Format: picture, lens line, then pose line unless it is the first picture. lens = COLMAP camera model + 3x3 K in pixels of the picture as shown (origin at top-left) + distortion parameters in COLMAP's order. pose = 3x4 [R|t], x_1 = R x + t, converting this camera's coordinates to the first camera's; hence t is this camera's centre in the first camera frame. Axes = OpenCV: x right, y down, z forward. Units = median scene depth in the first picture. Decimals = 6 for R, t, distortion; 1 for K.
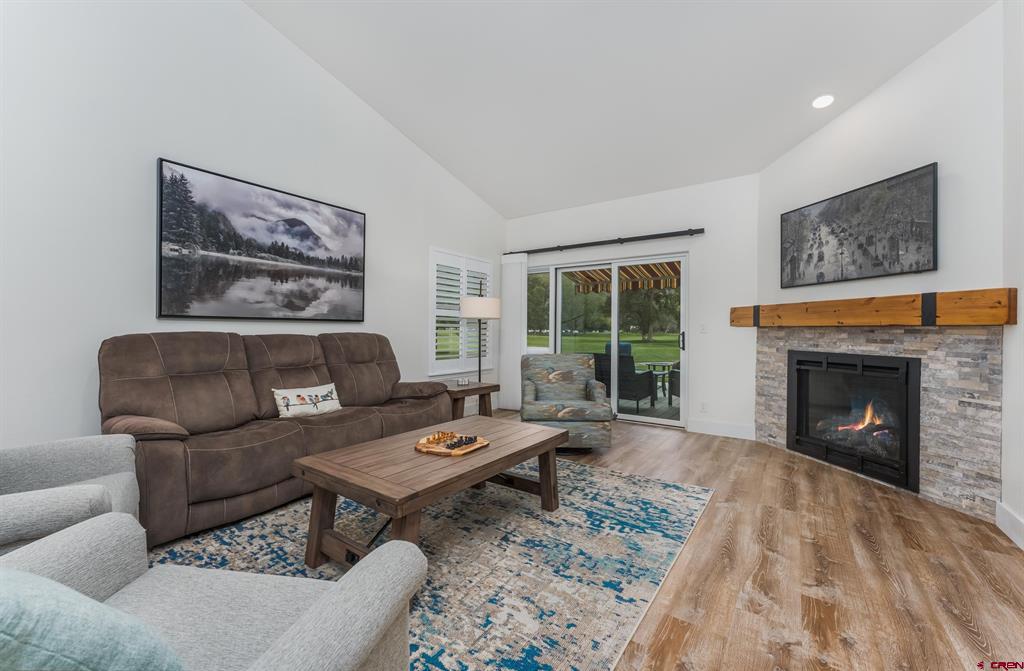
lens RADIAL K [[408.8, 0, 512.3], [0, 408.8, 328.8], [0, 0, 1]] dist [-0.000227, -0.000184]
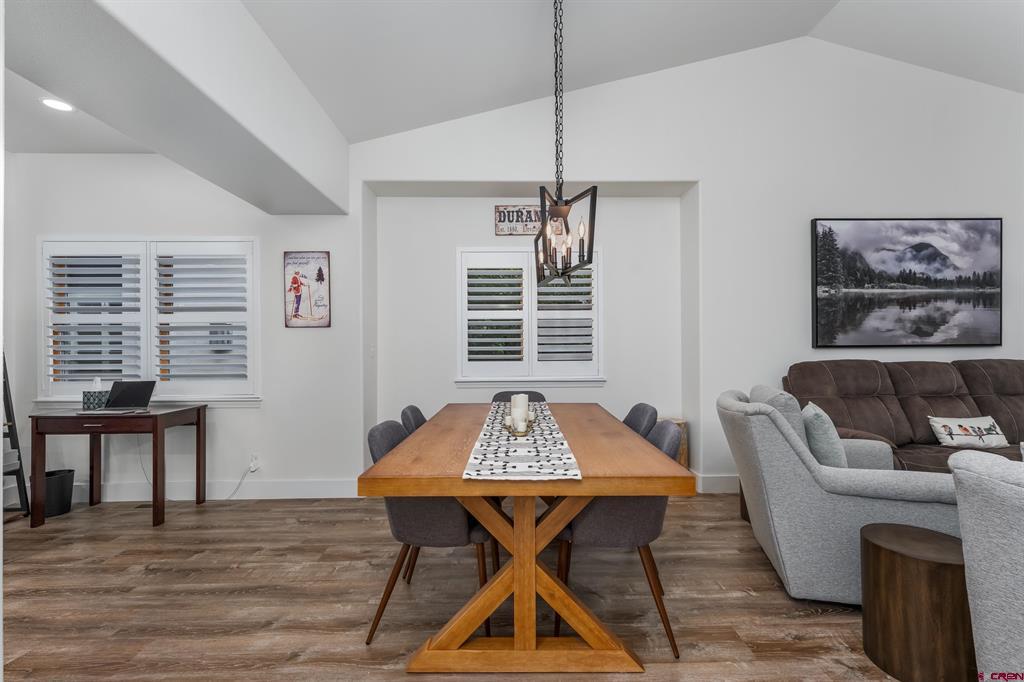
lens RADIAL K [[459.2, 0, 517.7], [0, 459.2, 342.5], [0, 0, 1]] dist [-0.002157, 0.001667]
pose [[0.593500, -0.015415, -0.804687, -0.231128], [0.015128, 0.999854, -0.007996, -0.037467], [0.804692, -0.007427, 0.593646, -0.444345]]
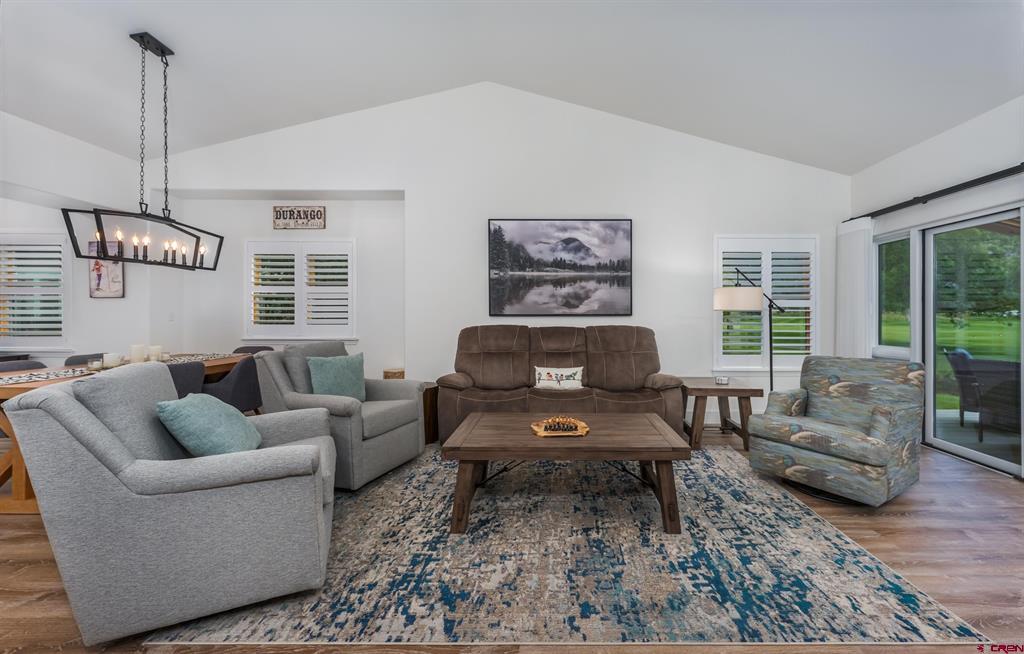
lens RADIAL K [[416.9, 0, 569.7], [0, 416.9, 311.3], [0, 0, 1]] dist [0.003225, -0.000694]
pose [[0.585141, -0.011086, -0.810855, 0.555382], [0.007614, 0.999938, -0.008176, -0.024854], [0.810895, -0.001390, 0.585189, 0.227941]]
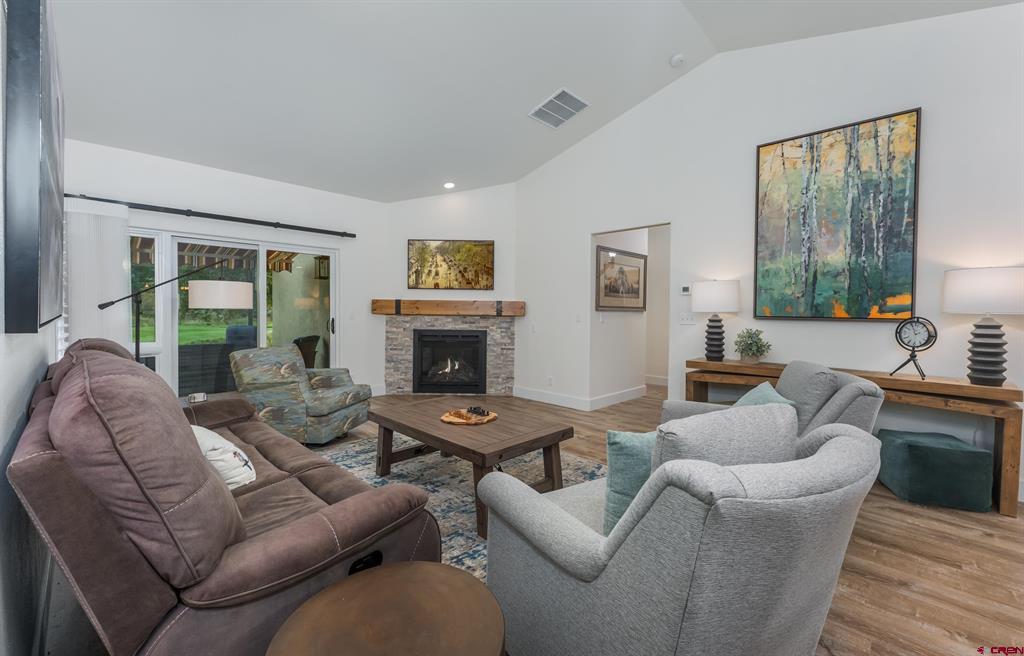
lens RADIAL K [[416.9, 0, 508.4], [0, 416.9, 318.0], [0, 0, 1]] dist [0.003225, -0.000694]
pose [[0.171945, -0.025633, 0.984773, -0.933512], [-0.013444, 0.999507, 0.028364, -0.046028], [-0.985015, -0.018116, 0.171516, 0.431422]]
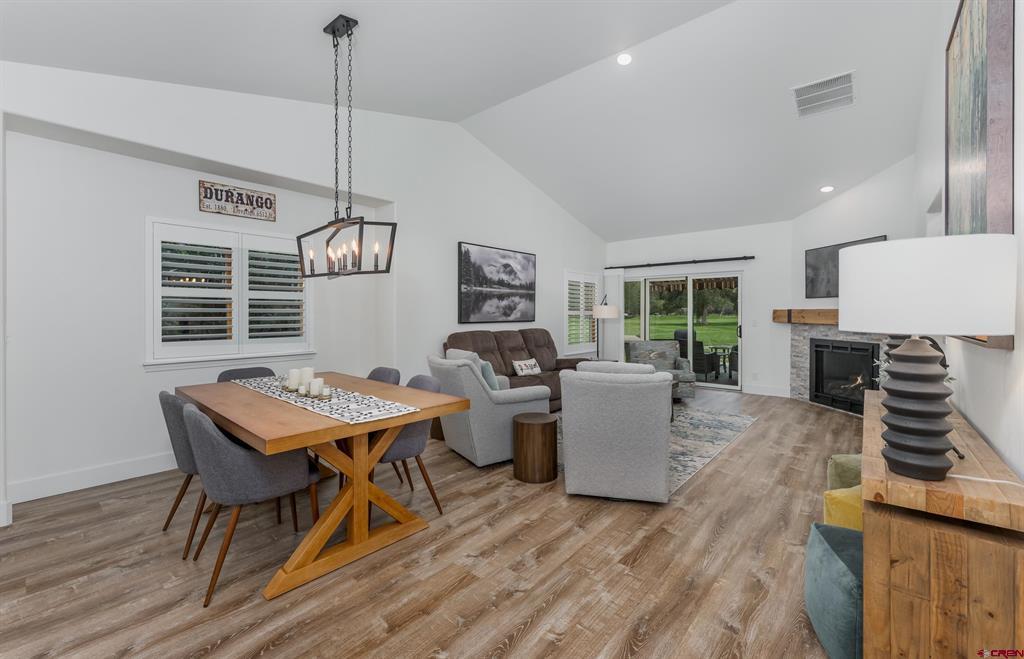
lens RADIAL K [[416.9, 0, 524.1], [0, 416.9, 313.4], [0, 0, 1]] dist [0.003225, -0.000694]
pose [[0.996620, -0.008018, -0.081759, -0.323957], [0.008342, 0.999959, 0.003622, -0.065426], [0.081727, -0.004292, 0.996646, -0.776639]]
